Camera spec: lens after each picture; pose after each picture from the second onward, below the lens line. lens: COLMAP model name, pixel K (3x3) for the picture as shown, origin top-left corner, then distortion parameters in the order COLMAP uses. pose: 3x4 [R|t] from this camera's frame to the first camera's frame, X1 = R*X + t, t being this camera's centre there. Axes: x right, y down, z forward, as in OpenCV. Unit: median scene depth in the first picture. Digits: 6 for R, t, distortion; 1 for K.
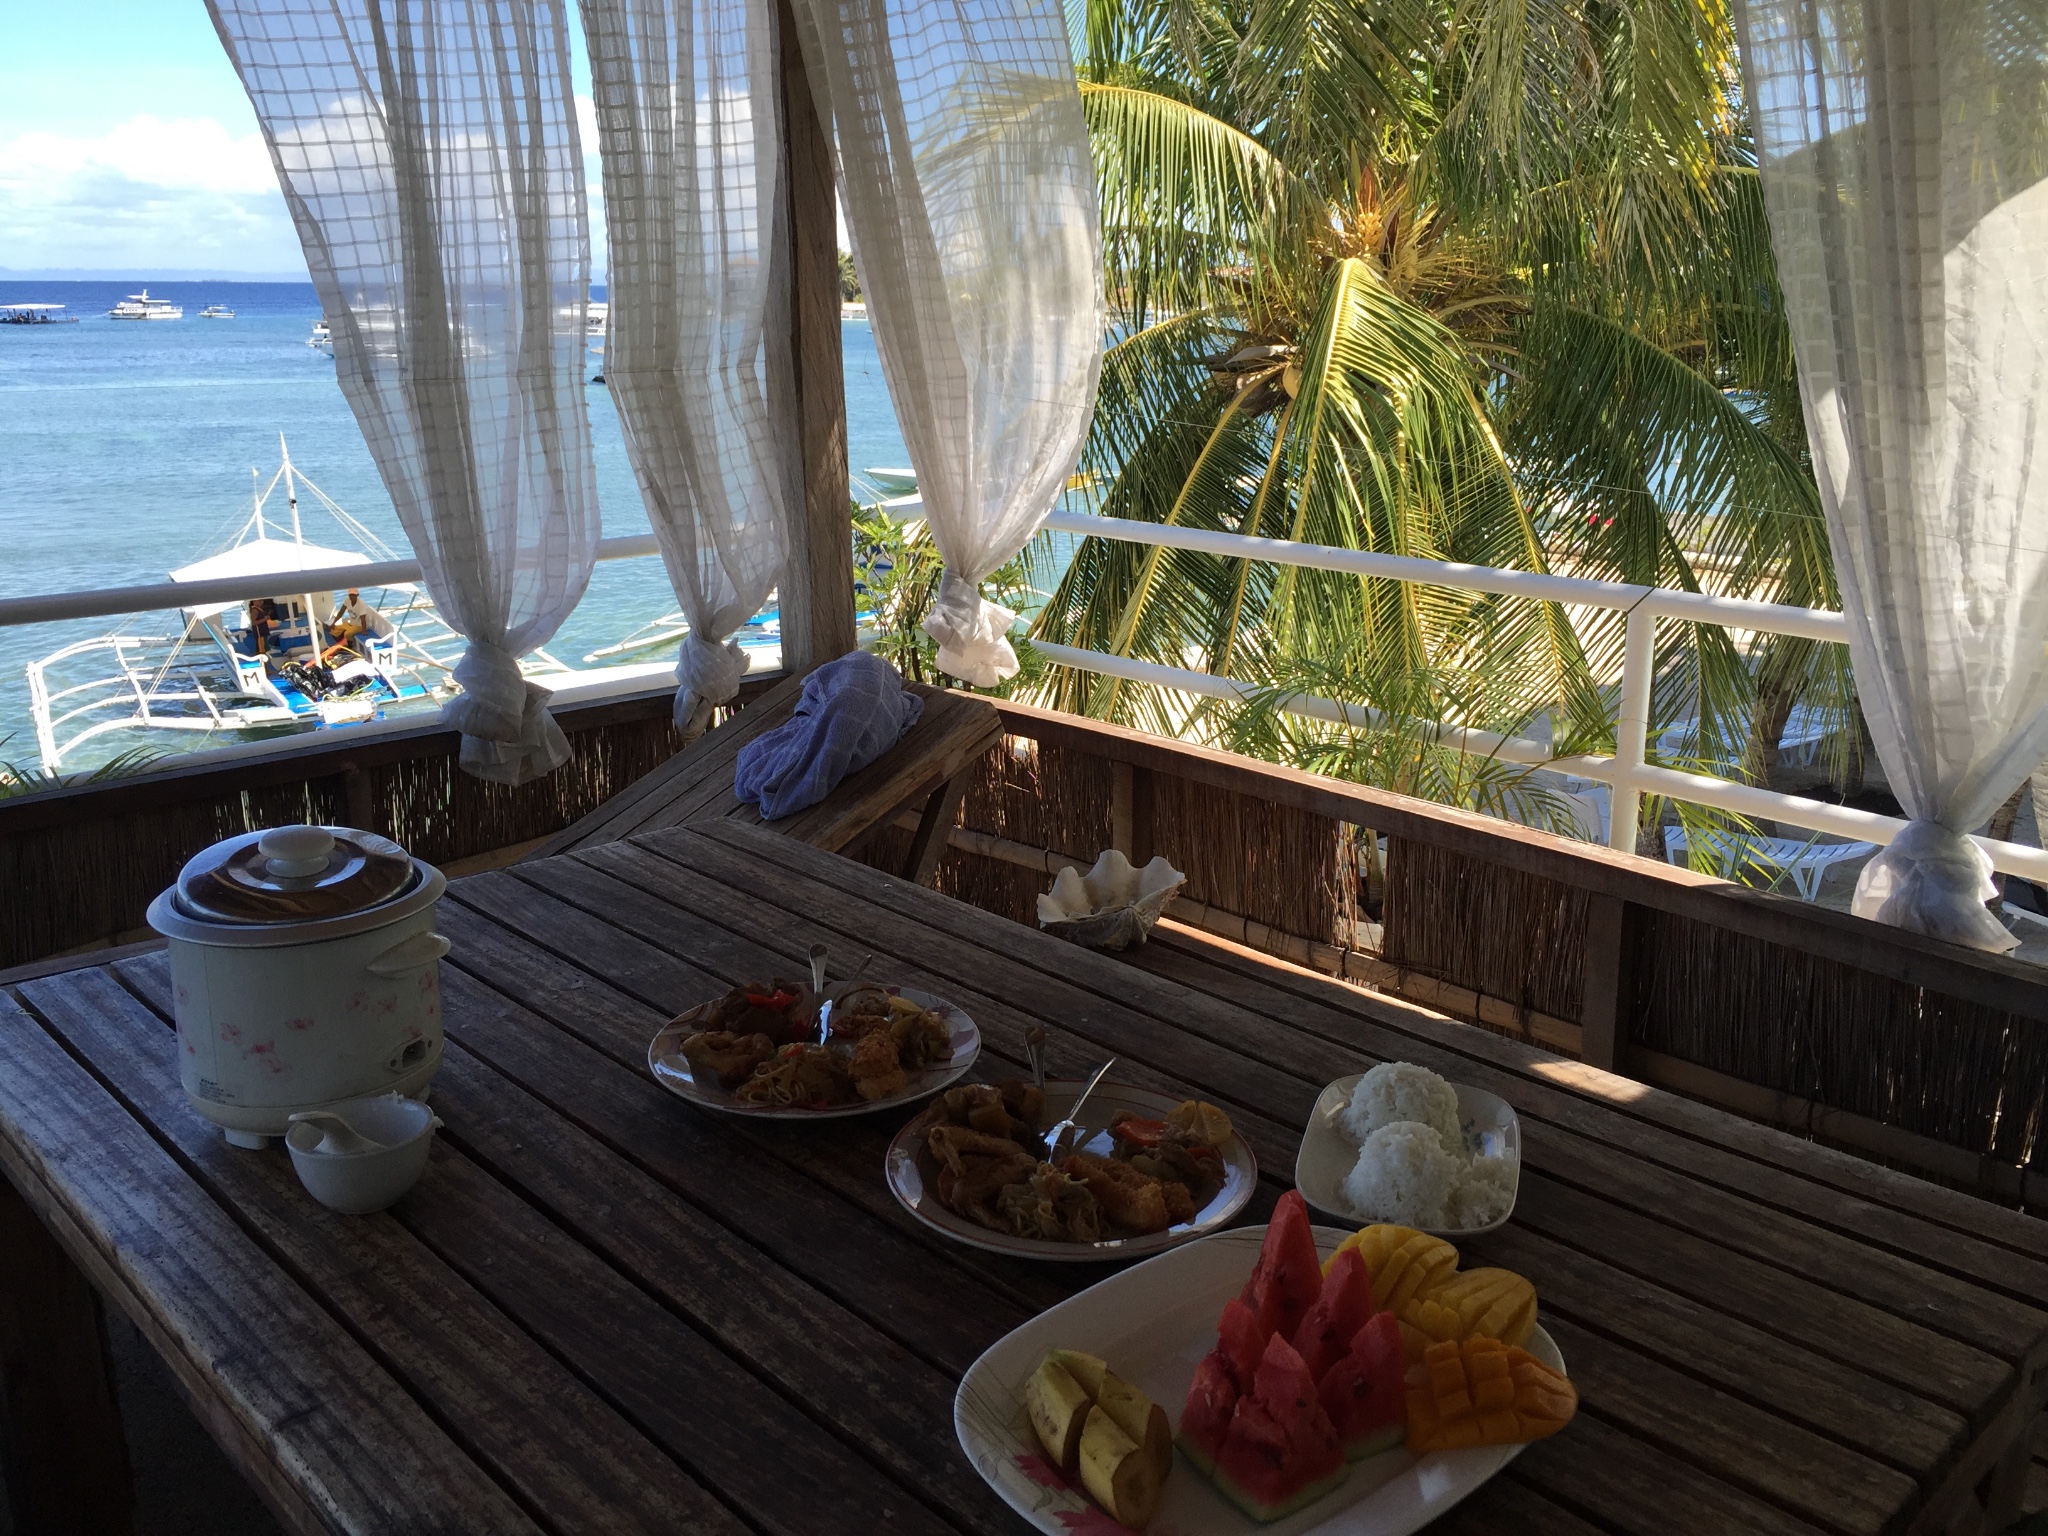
lens RADIAL K [[1809.2, 0, 1024.0], [0, 1809.2, 768.0], [0, 0, 1]] dist [0.049606, -0.009630]
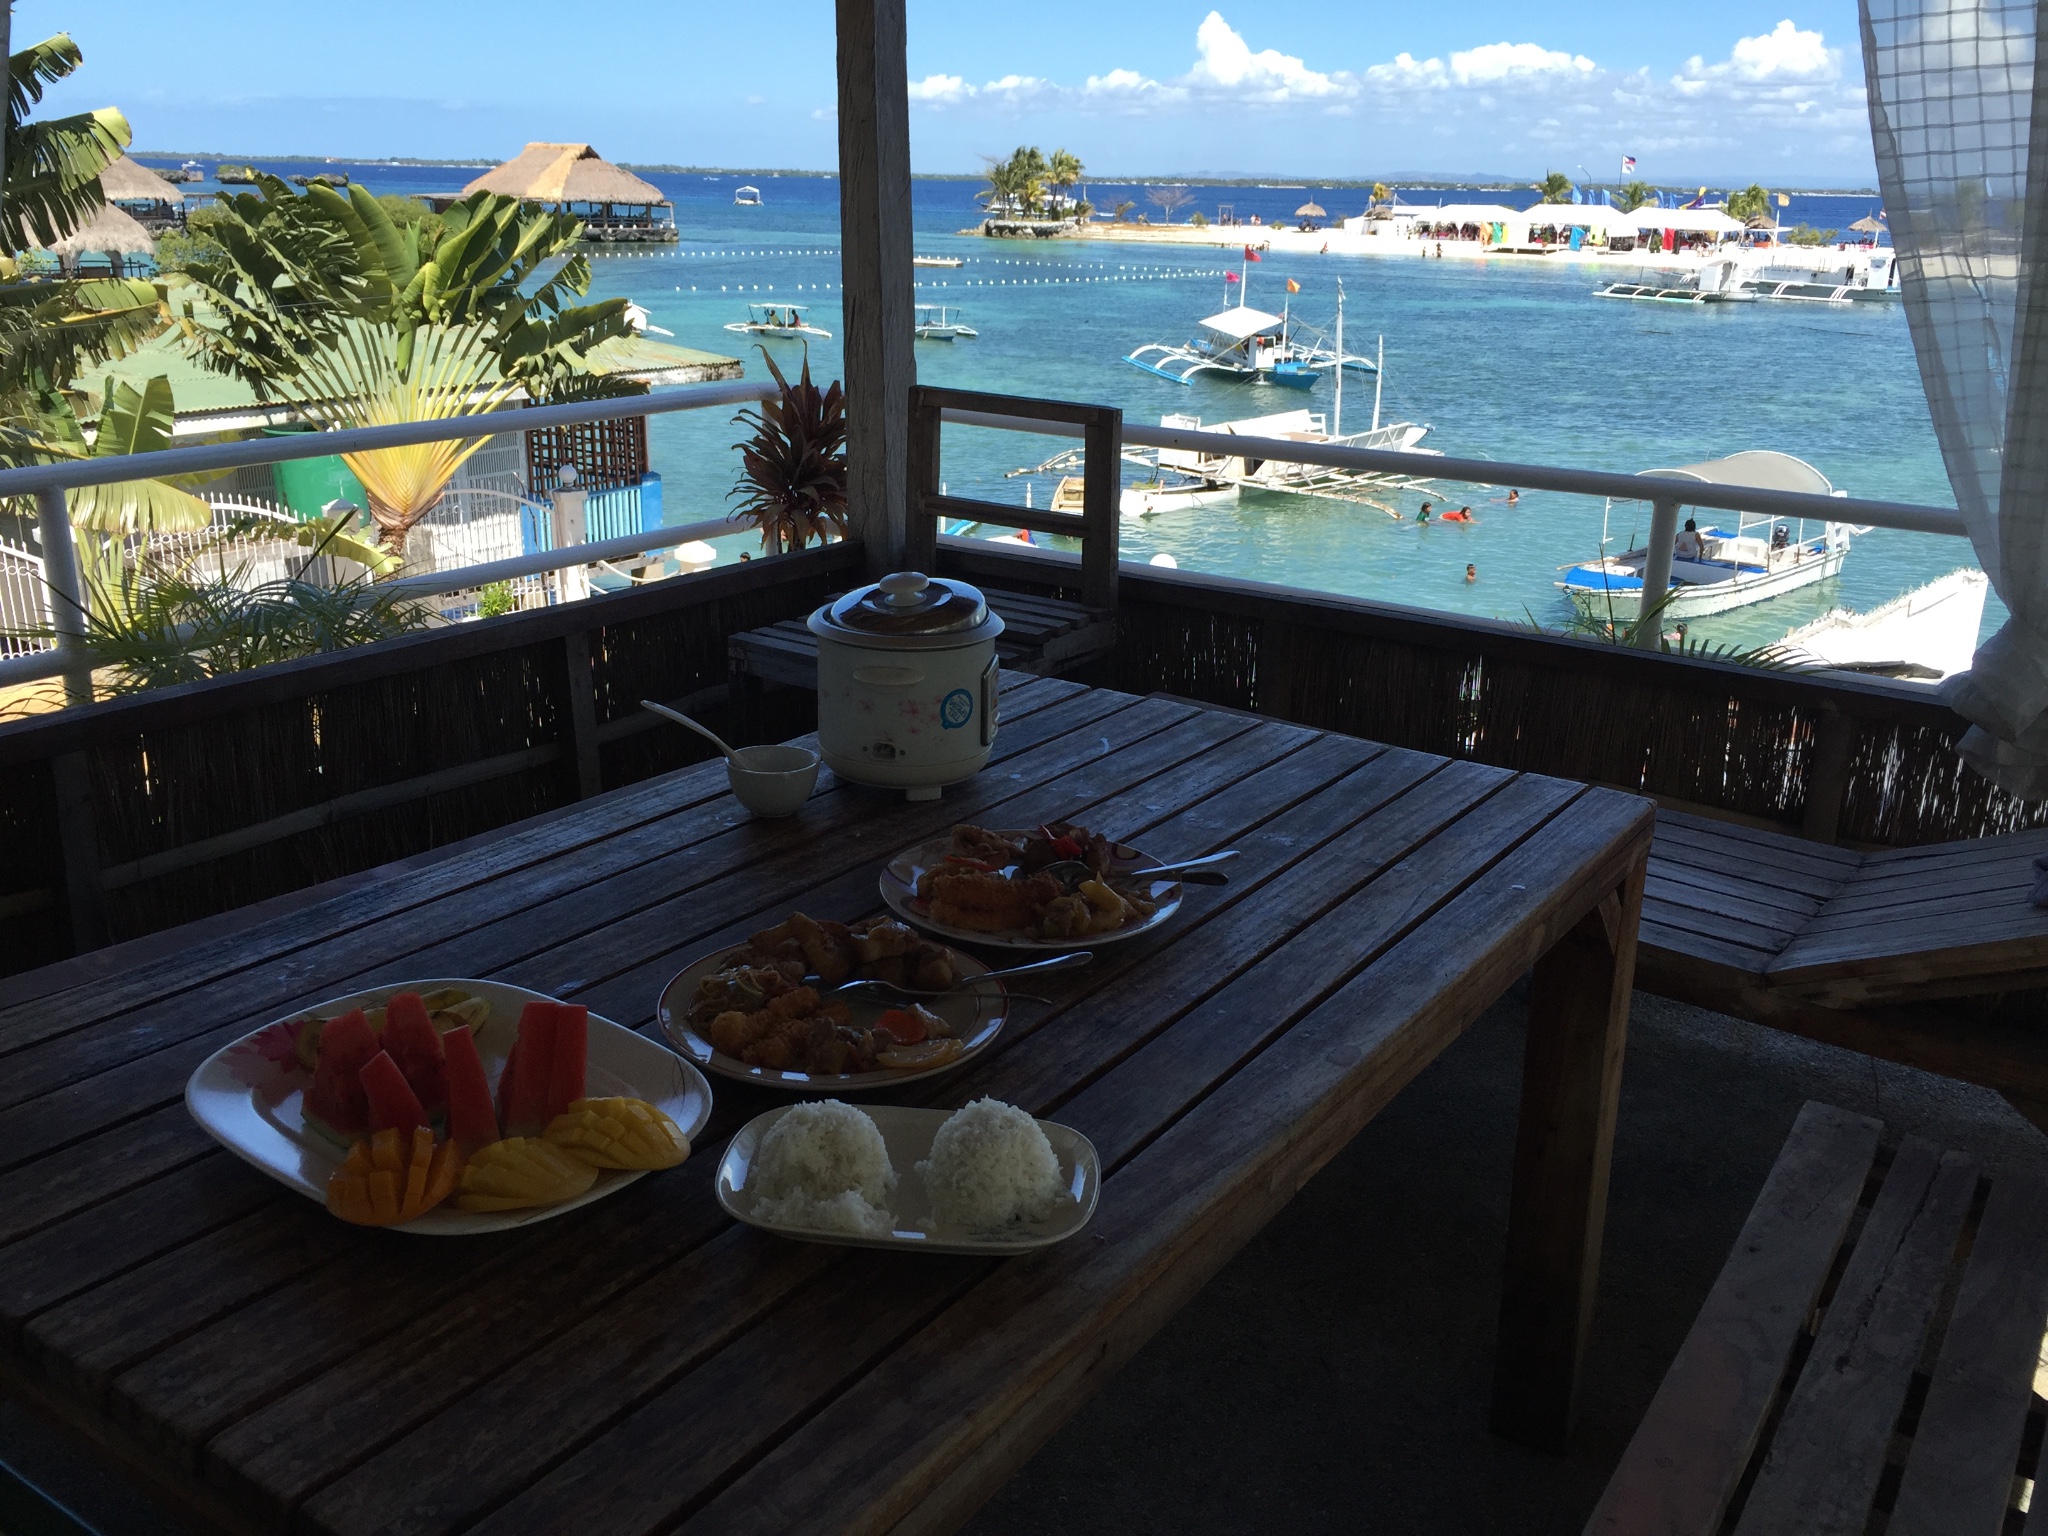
lens RADIAL K [[1662.9, 0, 935.3], [0, 1662.9, 761.7], [0, 0, 1]] dist [0.069311, -0.045161]
pose [[0.184228, 0.320651, -0.929109, 0.669855], [-0.273040, 0.924778, 0.265017, -0.143083], [0.944198, 0.204860, 0.257920, 0.562778]]
